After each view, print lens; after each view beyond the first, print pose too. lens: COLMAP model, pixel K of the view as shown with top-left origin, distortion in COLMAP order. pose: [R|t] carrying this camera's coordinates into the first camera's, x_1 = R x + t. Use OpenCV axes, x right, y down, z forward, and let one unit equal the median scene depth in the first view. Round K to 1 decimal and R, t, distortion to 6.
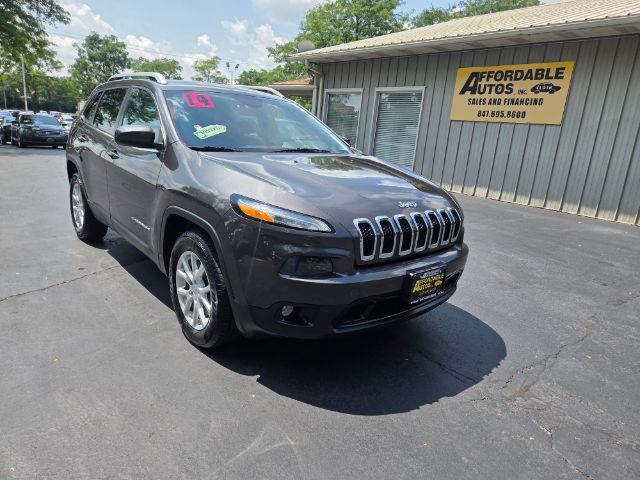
lens RADIAL K [[433.3, 0, 318.6], [0, 433.3, 237.3], [0, 0, 1]] dist [0.045770, -0.044609]
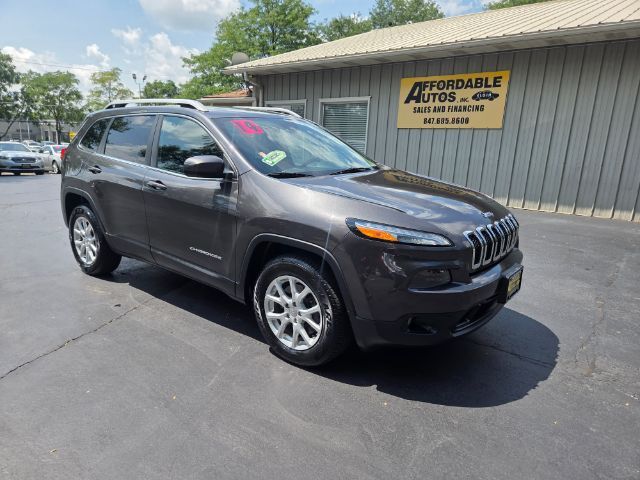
lens RADIAL K [[433.3, 0, 310.0], [0, 433.3, 250.7], [0, 0, 1]] dist [0.045770, -0.044609]
pose [[0.982387, -0.089959, 0.163781, -0.114258], [0.088201, 0.995940, 0.017990, -0.011655], [-0.164734, -0.003228, 0.986333, -0.006388]]
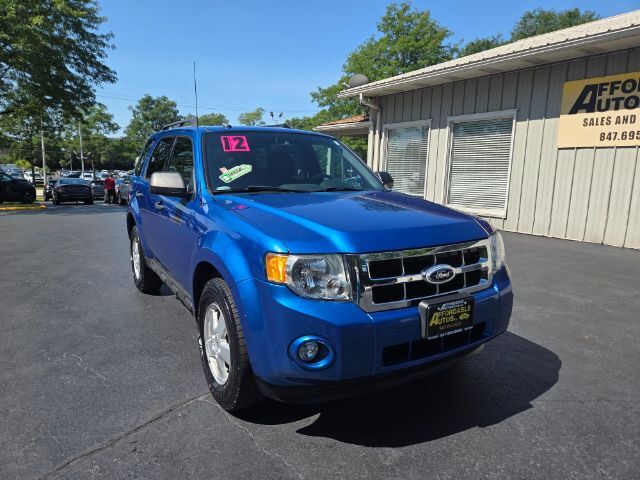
lens RADIAL K [[427.4, 0, 316.0], [0, 427.4, 240.8], [0, 0, 1]] dist [0.057323, -0.051853]
pose [[0.993135, -0.046499, -0.107335, -0.055376], [0.037388, 0.995646, -0.085388, -0.057967], [0.110839, 0.080789, 0.990549, 0.214794]]
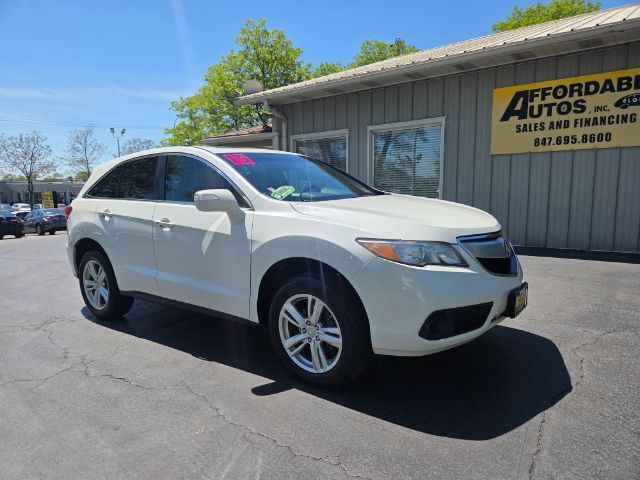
lens RADIAL K [[427.4, 0, 312.5], [0, 427.4, 249.3], [0, 0, 1]] dist [0.057323, -0.051853]
pose [[0.965259, -0.137272, 0.222330, -0.213486], [0.157522, 0.984588, -0.075985, -0.104280], [-0.208473, 0.108367, 0.972006, 0.368908]]
